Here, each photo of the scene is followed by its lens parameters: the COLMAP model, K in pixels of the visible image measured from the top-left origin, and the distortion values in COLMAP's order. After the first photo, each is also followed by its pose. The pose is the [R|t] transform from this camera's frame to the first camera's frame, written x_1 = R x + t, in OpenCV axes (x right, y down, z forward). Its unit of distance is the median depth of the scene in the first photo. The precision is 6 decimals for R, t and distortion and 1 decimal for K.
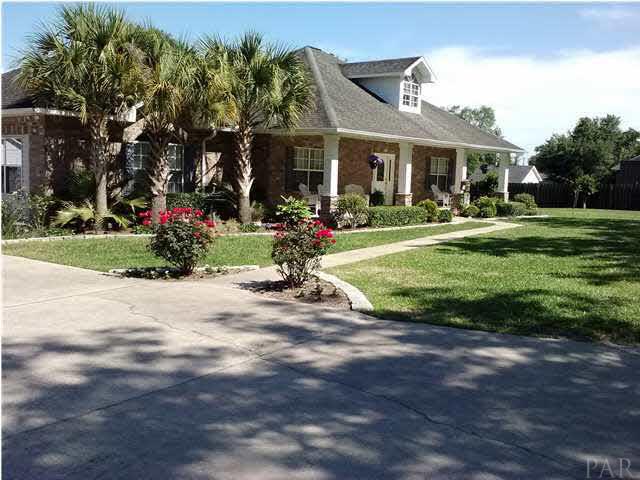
lens RADIAL K [[615.6, 0, 320.0], [0, 615.6, 240.0], [0, 0, 1]] dist [0.065158, -0.168319]
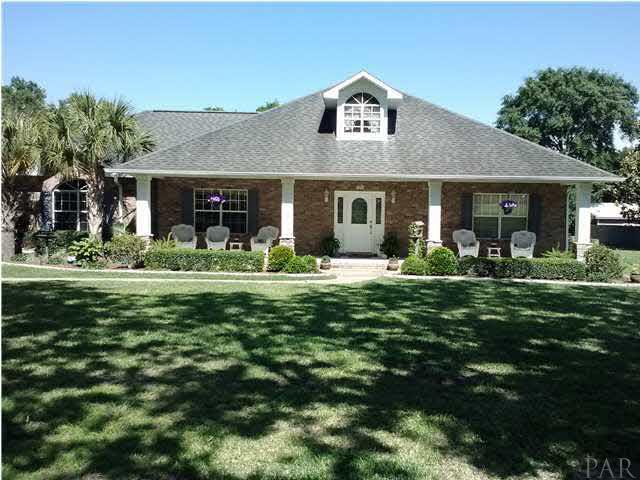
lens RADIAL K [[615.6, 0, 320.0], [0, 615.6, 240.0], [0, 0, 1]] dist [0.065158, -0.168319]
pose [[0.646766, 0.012445, -0.762587, 0.810163], [-0.080202, 0.995433, -0.051776, -0.029949], [0.758460, 0.094648, 0.644810, 0.483668]]
